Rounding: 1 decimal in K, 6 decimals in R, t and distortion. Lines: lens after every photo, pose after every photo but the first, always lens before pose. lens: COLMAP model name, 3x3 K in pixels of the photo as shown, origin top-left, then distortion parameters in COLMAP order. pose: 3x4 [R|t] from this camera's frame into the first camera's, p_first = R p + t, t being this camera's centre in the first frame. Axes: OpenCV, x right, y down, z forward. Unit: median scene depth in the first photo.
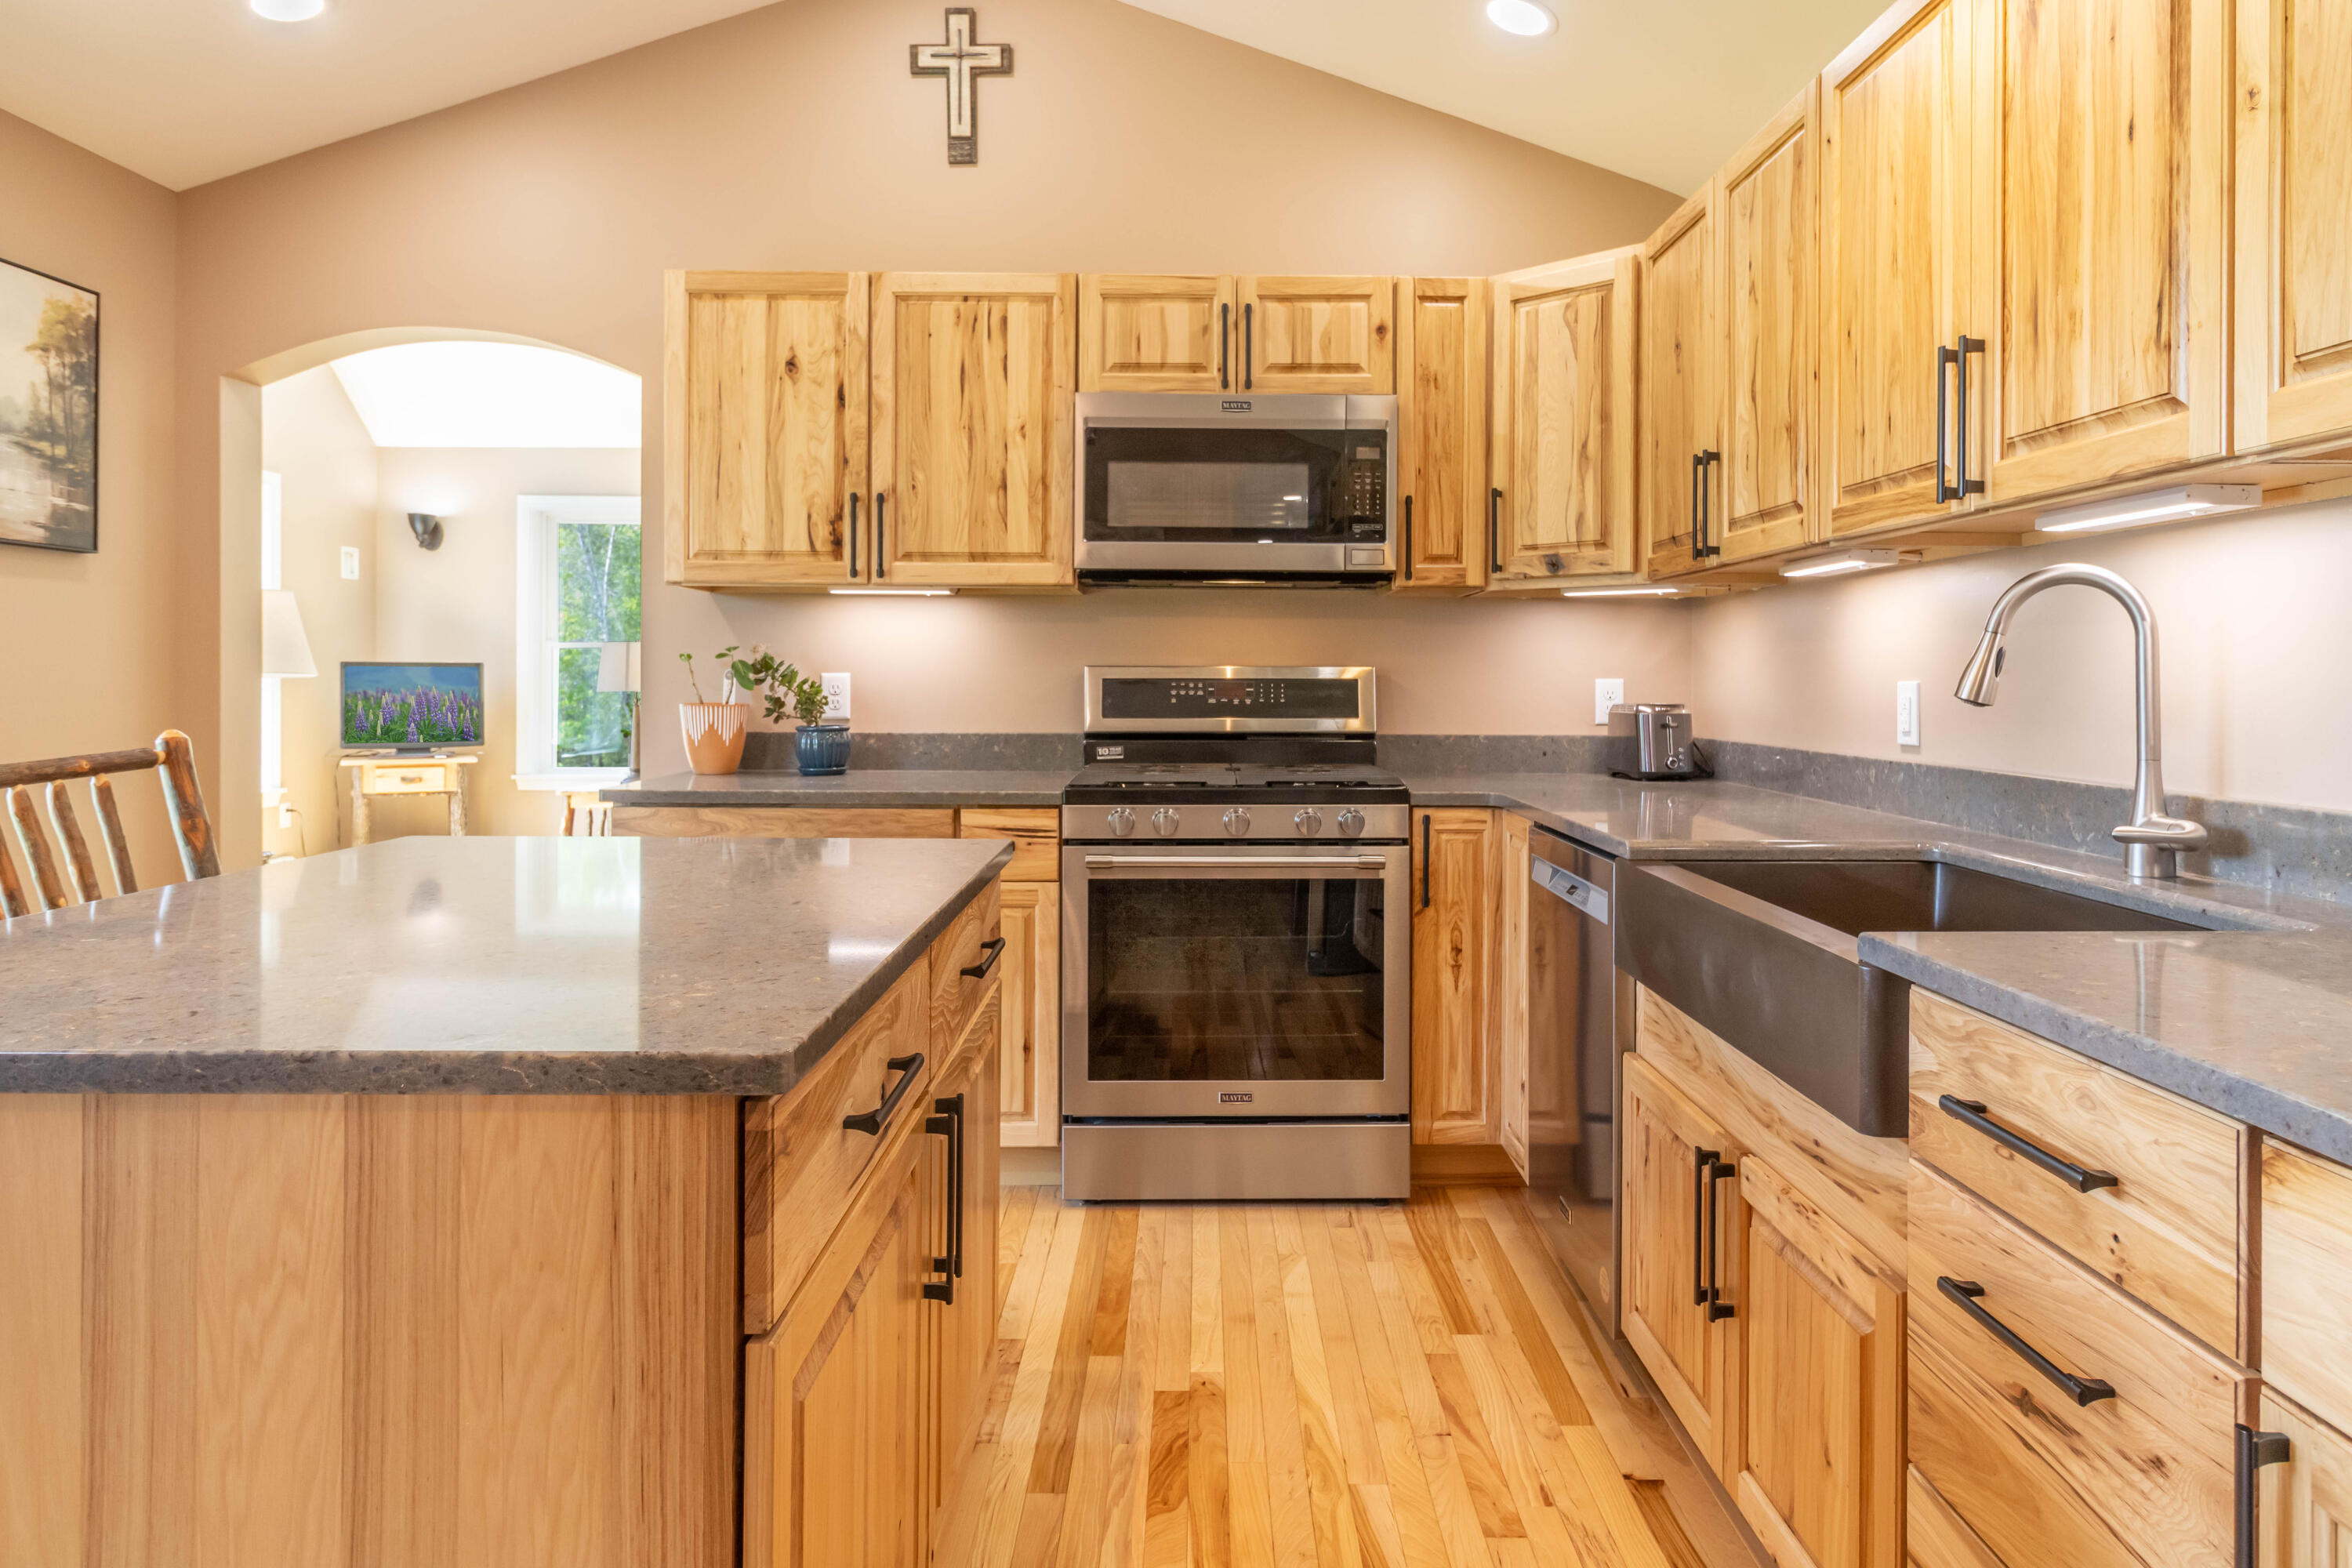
lens RADIAL K [[1435.5, 0, 1179.9], [0, 1435.5, 671.1], [0, 0, 1]] dist [0.001458, 0.000338]
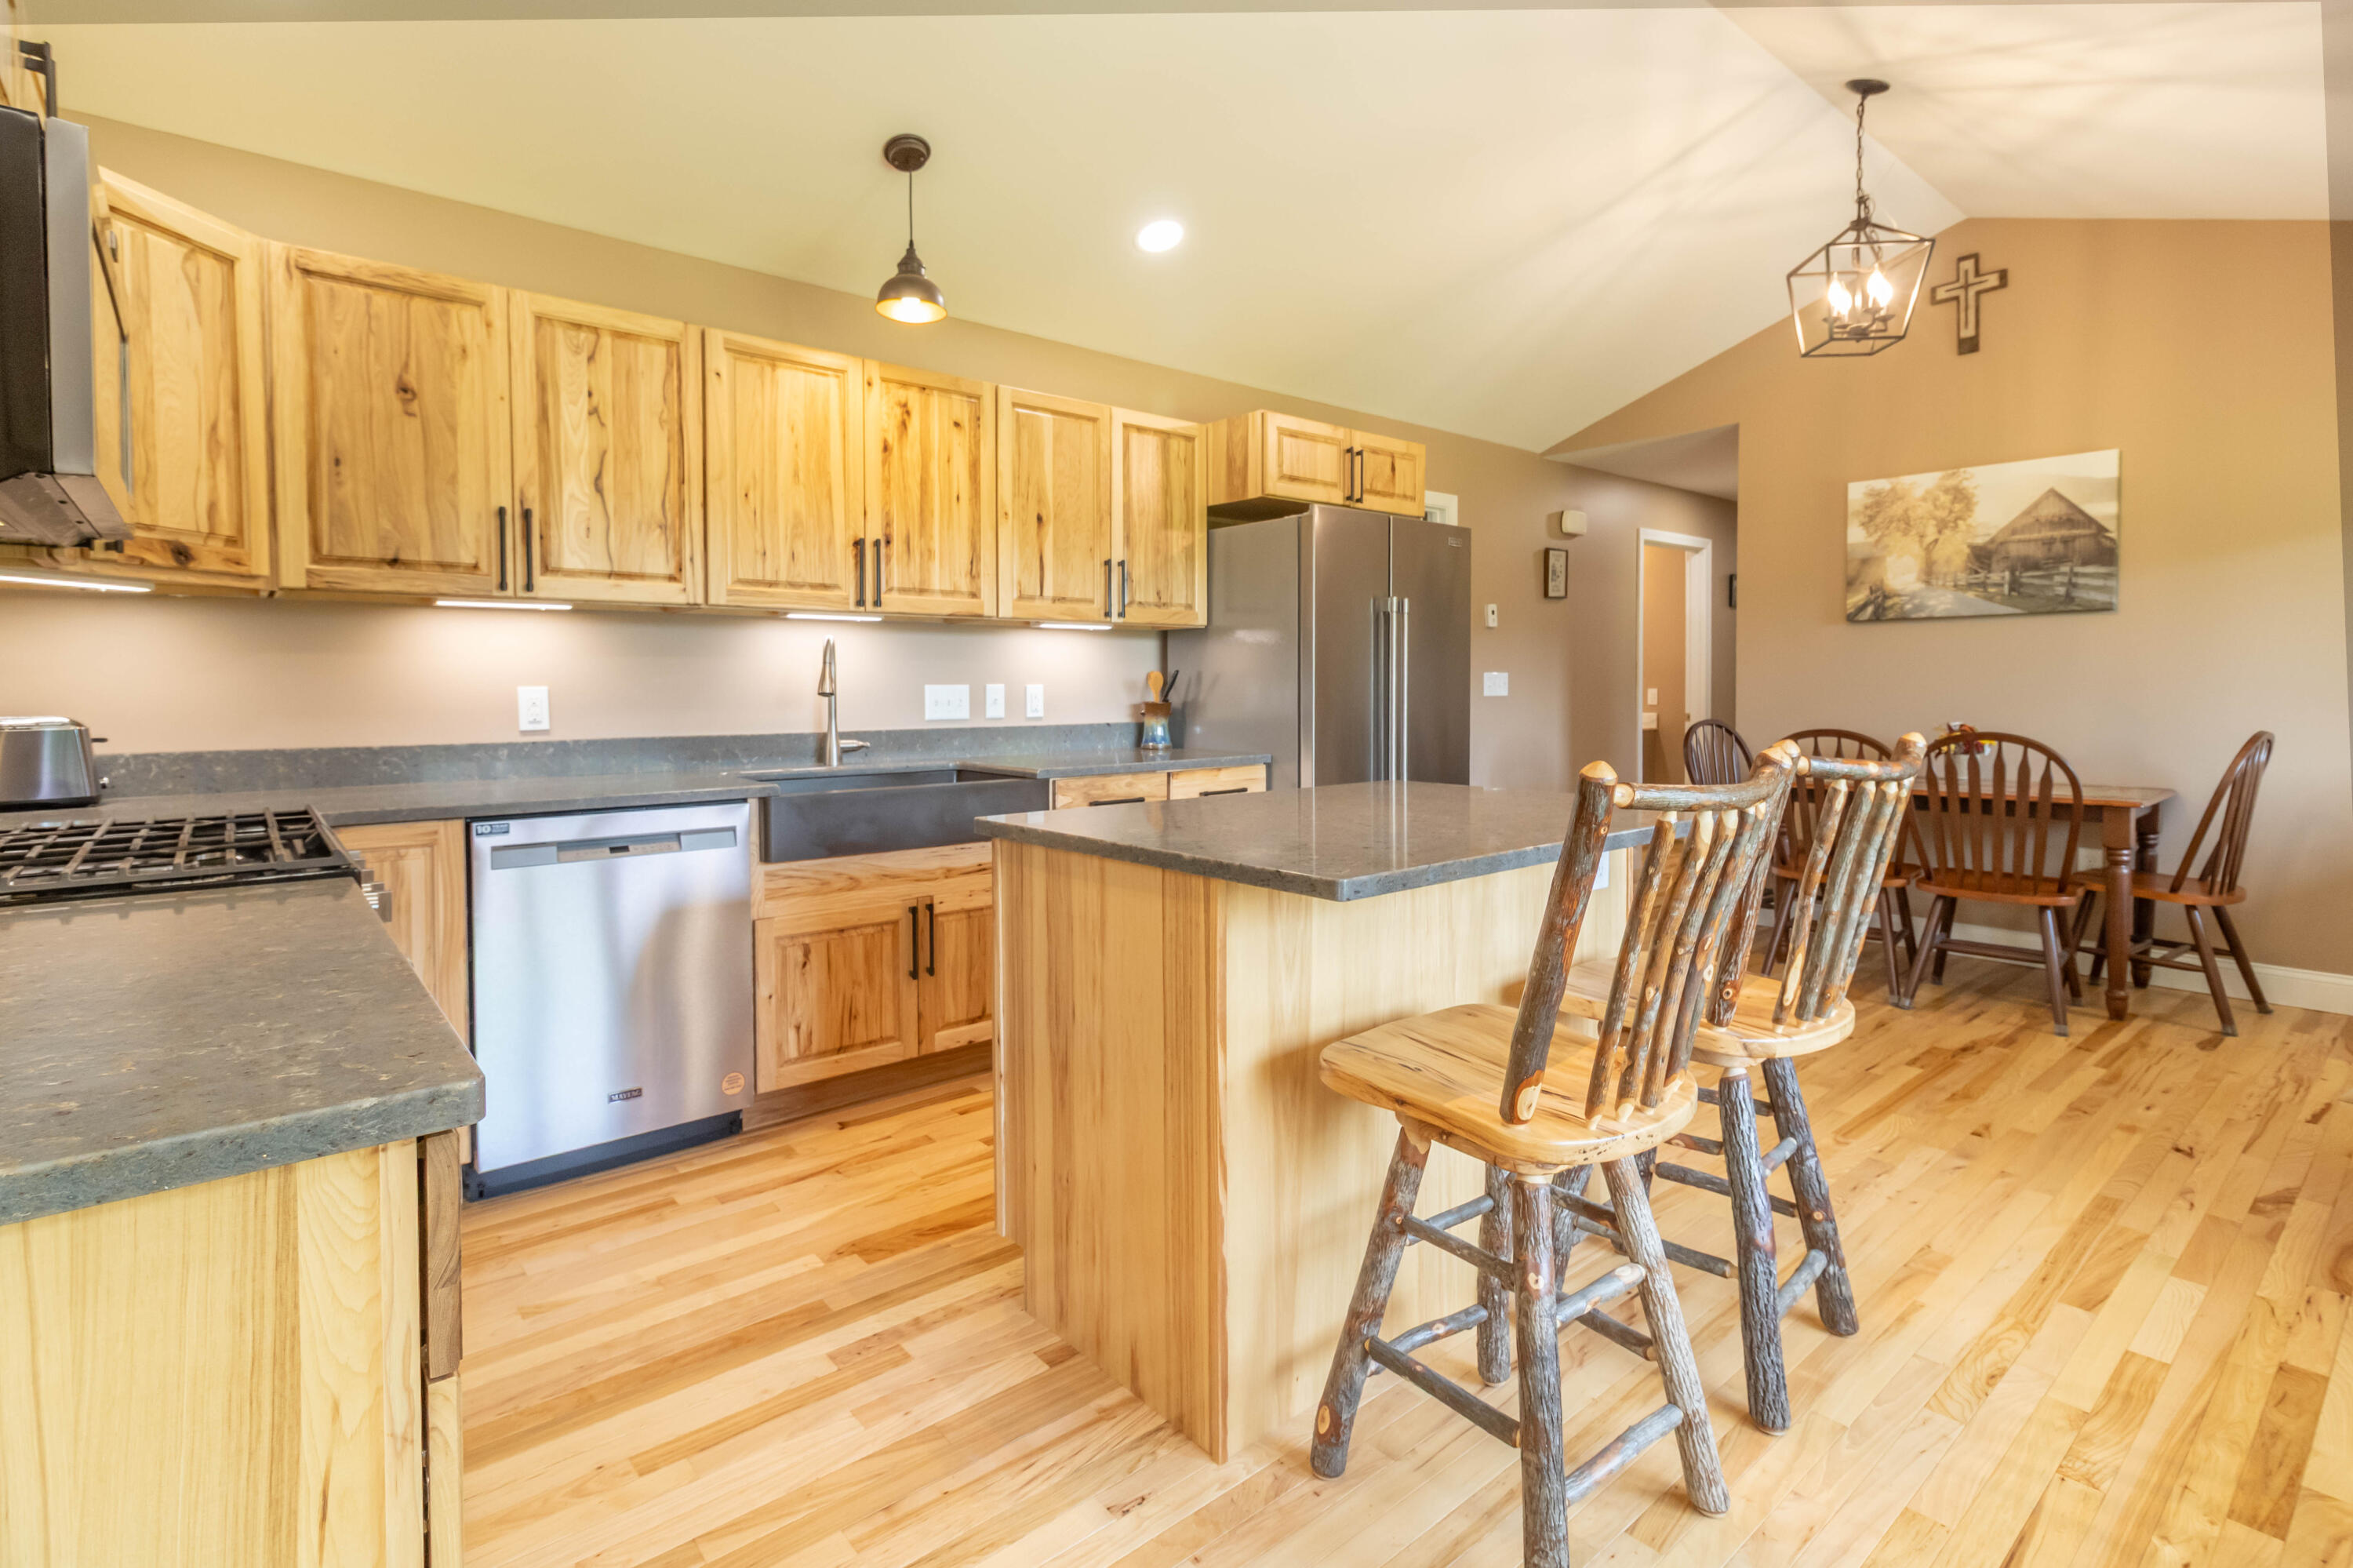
lens RADIAL K [[1108.3, 0, 1168.3], [0, 1108.3, 709.8], [0, 0, 1]] dist [0.001015, 0.000174]
pose [[-0.647463, -0.019163, 0.761856, -0.843500], [-0.001461, 0.999713, 0.023904, 0.002755], [-0.762095, 0.014364, -0.647306, 1.325244]]
